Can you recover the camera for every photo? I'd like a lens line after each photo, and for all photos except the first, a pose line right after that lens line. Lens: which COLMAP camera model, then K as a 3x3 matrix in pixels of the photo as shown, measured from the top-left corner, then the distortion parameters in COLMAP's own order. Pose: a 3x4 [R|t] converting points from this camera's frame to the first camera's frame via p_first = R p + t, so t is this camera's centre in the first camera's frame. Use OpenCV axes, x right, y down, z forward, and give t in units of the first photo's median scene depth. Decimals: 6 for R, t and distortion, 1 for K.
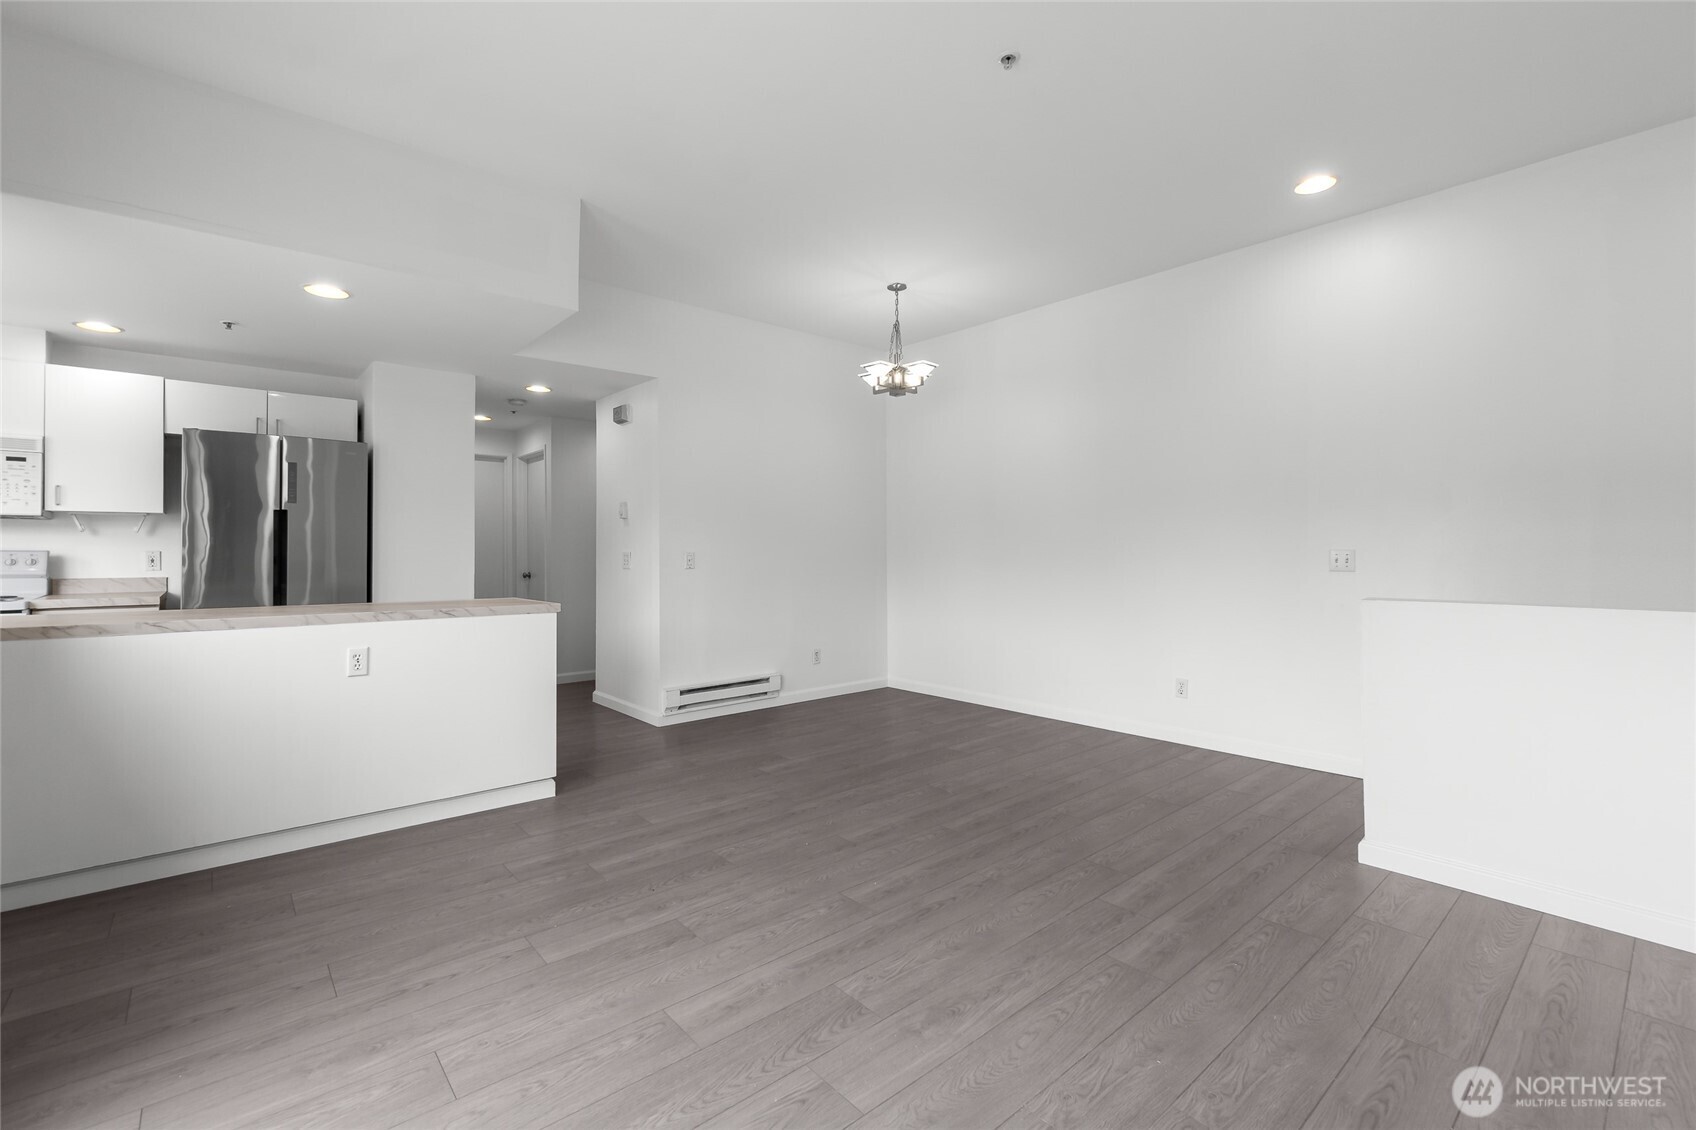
lens RADIAL K [[739.7, 0, 850.6], [0, 739.7, 582.5], [0, 0, 1]] dist [-0.004584, 0.000291]
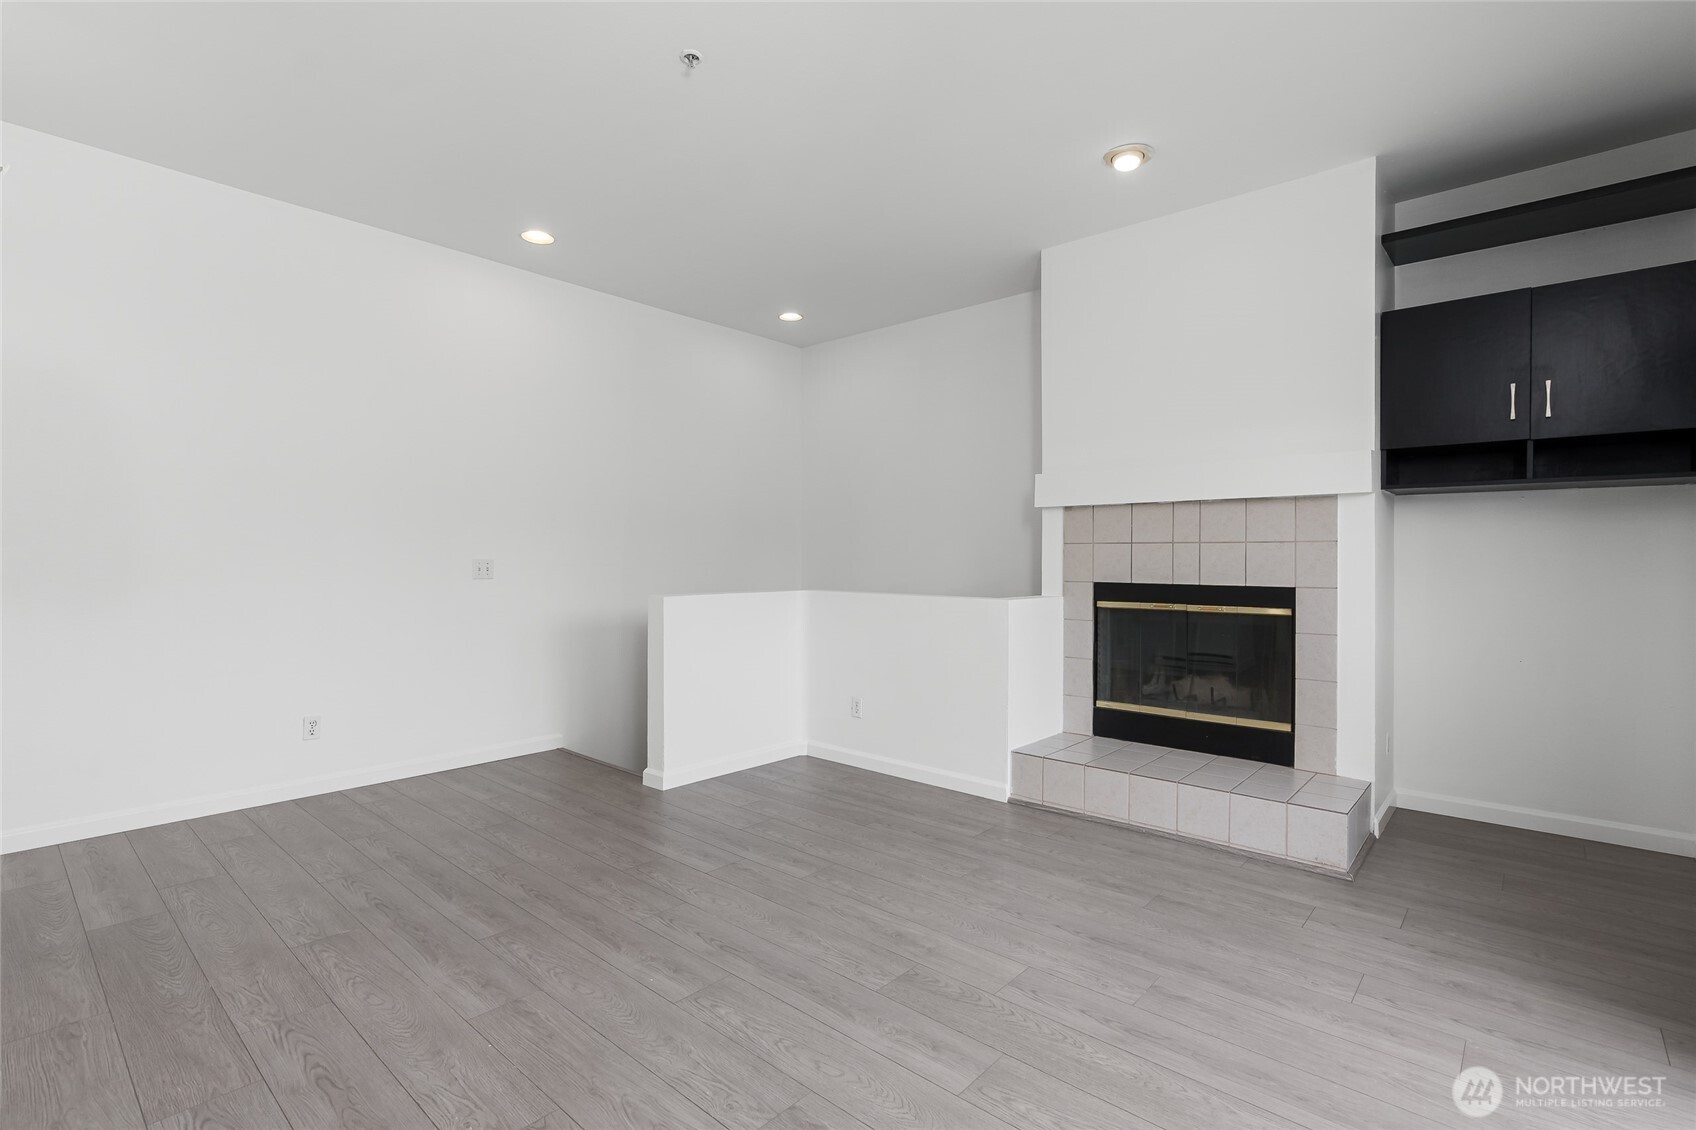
lens RADIAL K [[788.6, 0, 835.6], [0, 788.6, 543.9], [0, 0, 1]] dist [-0.006651, 0.001820]
pose [[-0.118608, 0.021952, 0.992699, -0.857770], [0.040960, 0.999013, -0.017197, -0.038516], [-0.992096, 0.038622, -0.119390, 0.906375]]
